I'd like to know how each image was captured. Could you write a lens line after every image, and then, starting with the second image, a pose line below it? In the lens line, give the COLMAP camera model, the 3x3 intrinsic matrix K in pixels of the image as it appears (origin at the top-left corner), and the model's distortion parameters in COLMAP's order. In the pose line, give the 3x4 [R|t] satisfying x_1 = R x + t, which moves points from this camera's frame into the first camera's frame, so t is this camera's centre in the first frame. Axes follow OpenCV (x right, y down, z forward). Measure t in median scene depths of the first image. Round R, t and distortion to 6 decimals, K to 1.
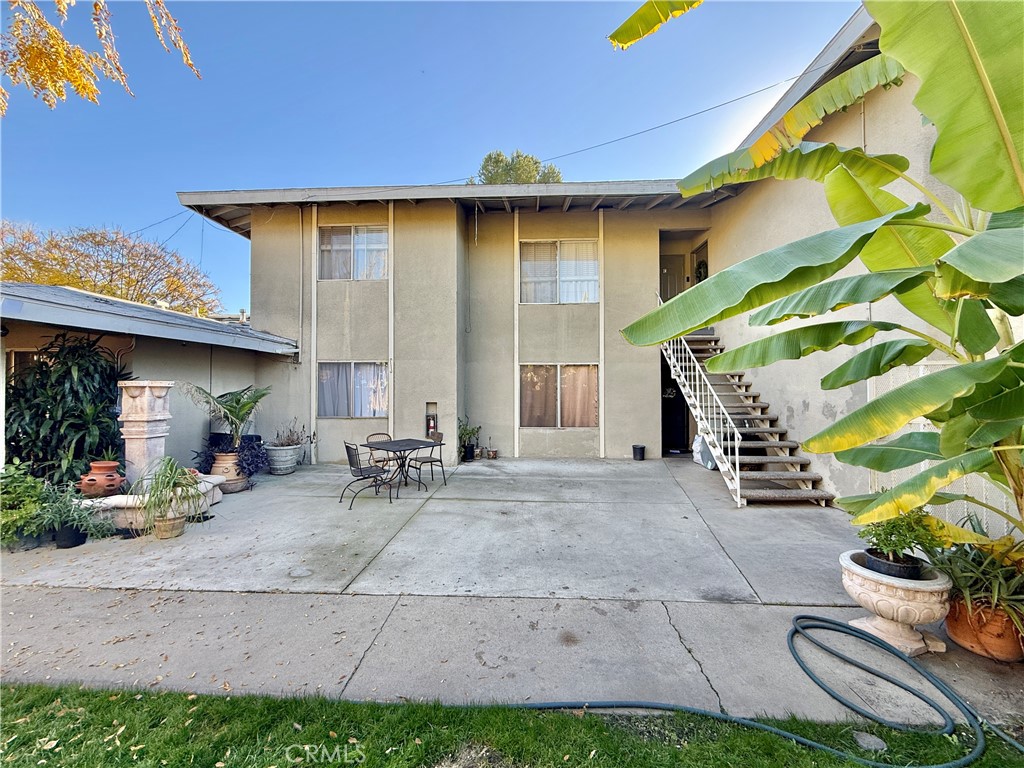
lens RADIAL K [[408.3, 0, 512.0], [0, 408.3, 384.0], [0, 0, 1]] dist [-0.001183, 0.000080]
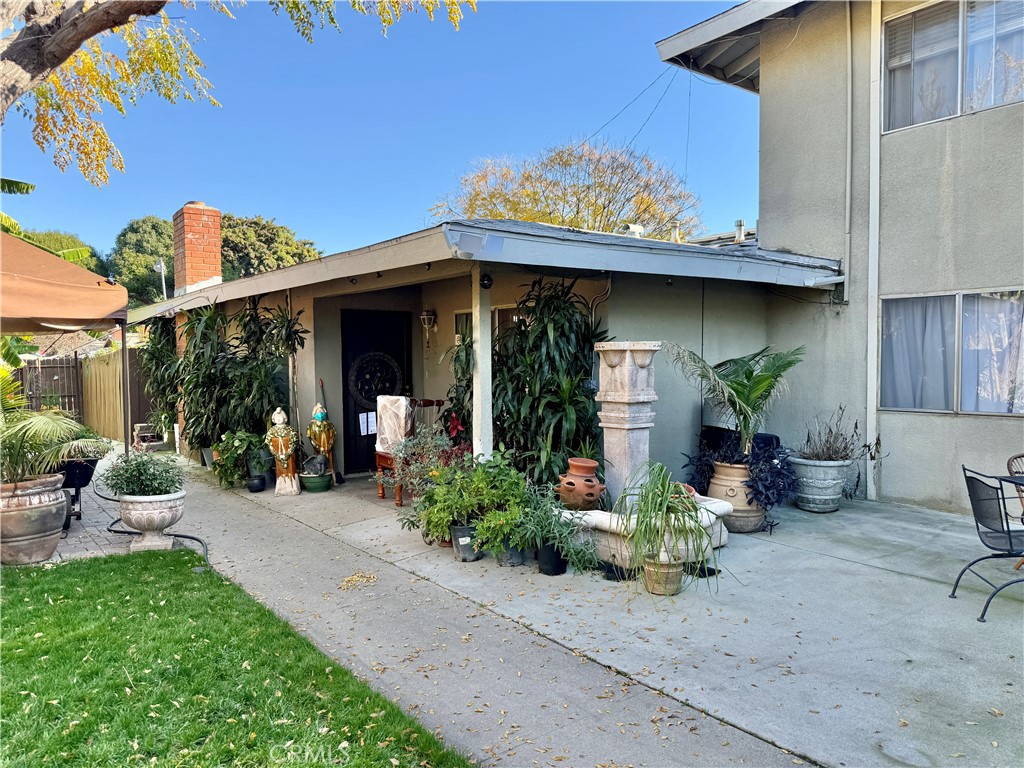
lens RADIAL K [[716.9, 0, 512.0], [0, 716.9, 384.0], [0, 0, 1]] dist [-0.000643, -0.000256]
pose [[0.647805, 0.023385, -0.761447, -0.136921], [0.016970, 0.998838, 0.045113, 0.005237], [0.761617, -0.042146, 0.646656, 0.112695]]
